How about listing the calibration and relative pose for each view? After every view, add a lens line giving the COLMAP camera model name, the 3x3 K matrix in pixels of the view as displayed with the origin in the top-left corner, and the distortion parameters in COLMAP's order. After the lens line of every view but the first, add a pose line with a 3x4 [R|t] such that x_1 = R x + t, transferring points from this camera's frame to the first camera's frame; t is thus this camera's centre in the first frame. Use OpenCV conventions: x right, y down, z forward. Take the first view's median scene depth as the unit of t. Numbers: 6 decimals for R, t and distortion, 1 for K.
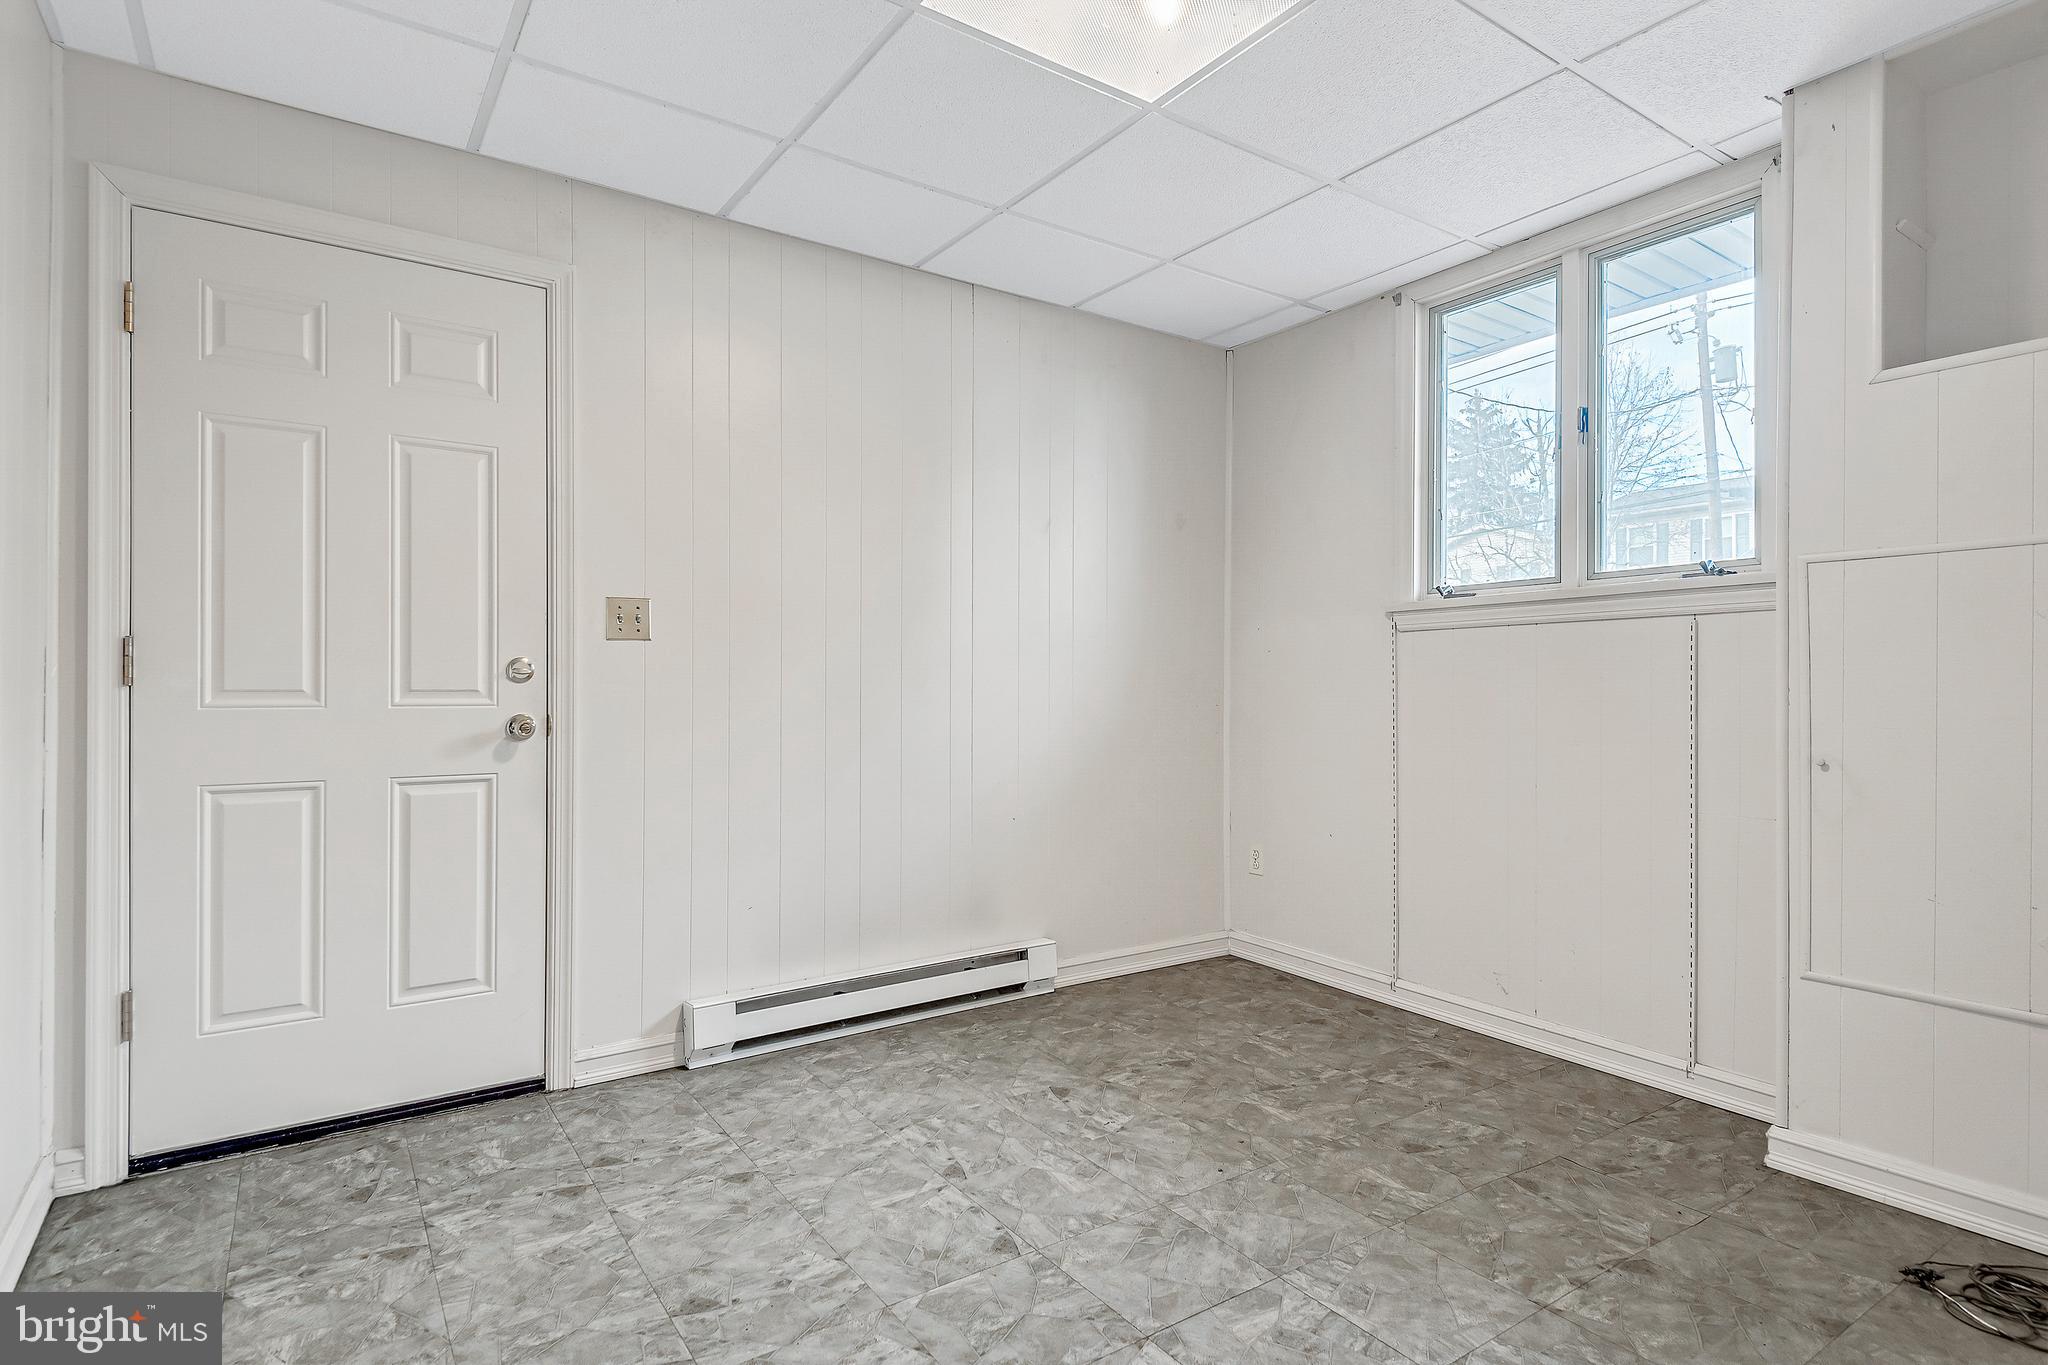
lens RADIAL K [[1042.9, 0, 1016.5], [0, 1042.9, 691.4], [0, 0, 1]] dist [0.001210, -0.000937]
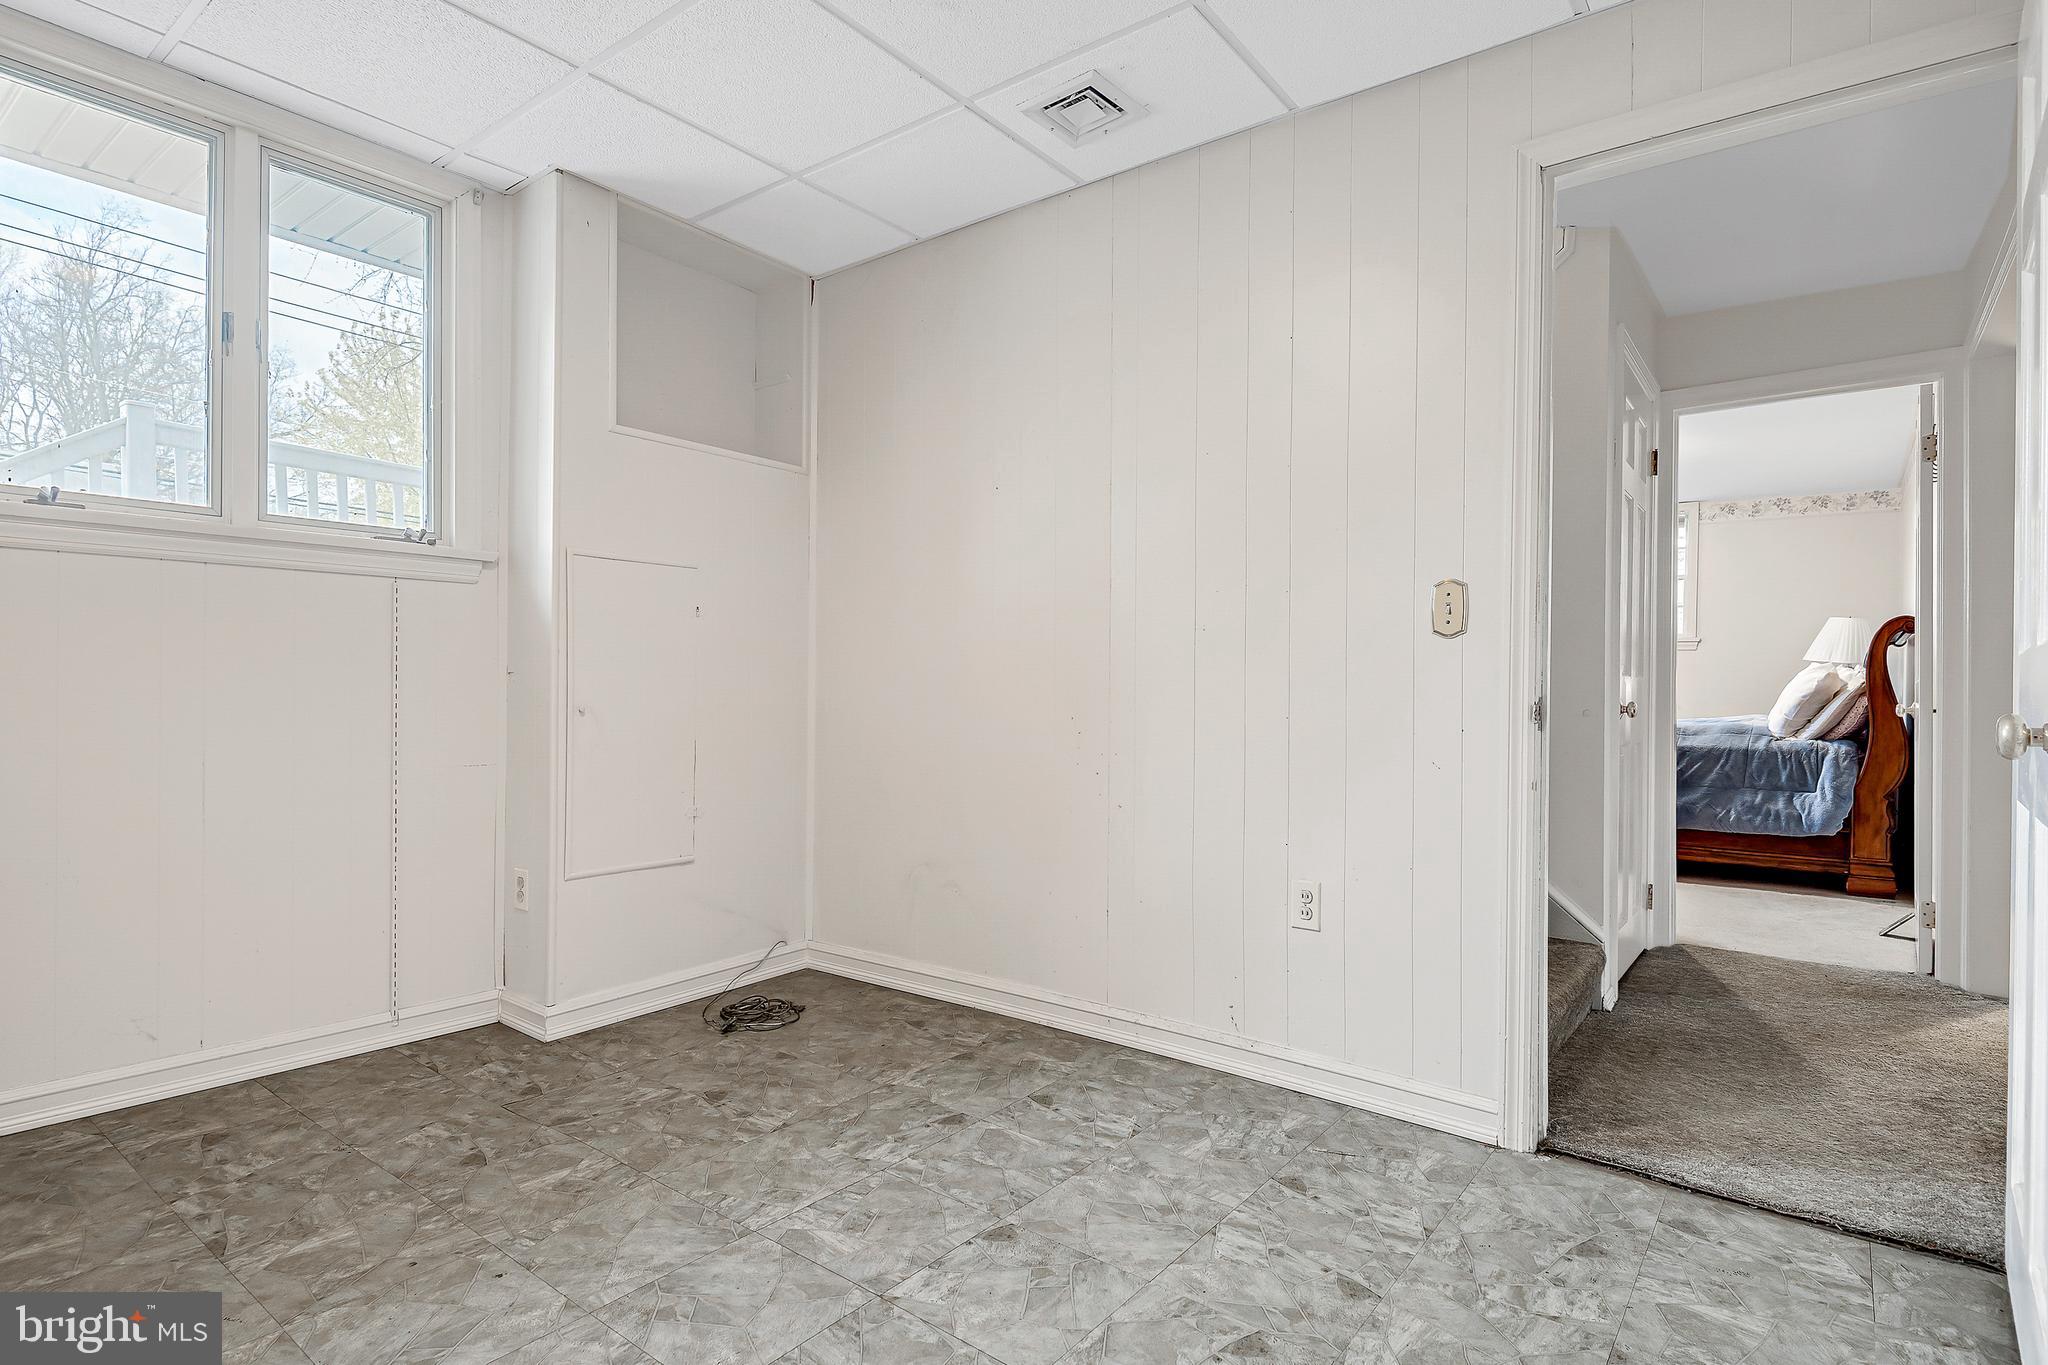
lens RADIAL K [[1042.9, 0, 1015.4], [0, 1042.9, 683.1], [0, 0, 1]] dist [0.001210, -0.000937]
pose [[-0.313332, 0.000179, 0.949644, -0.634256], [-0.009831, 0.999946, -0.003432, 0.033921], [-0.949593, -0.010411, -0.313314, 0.892869]]
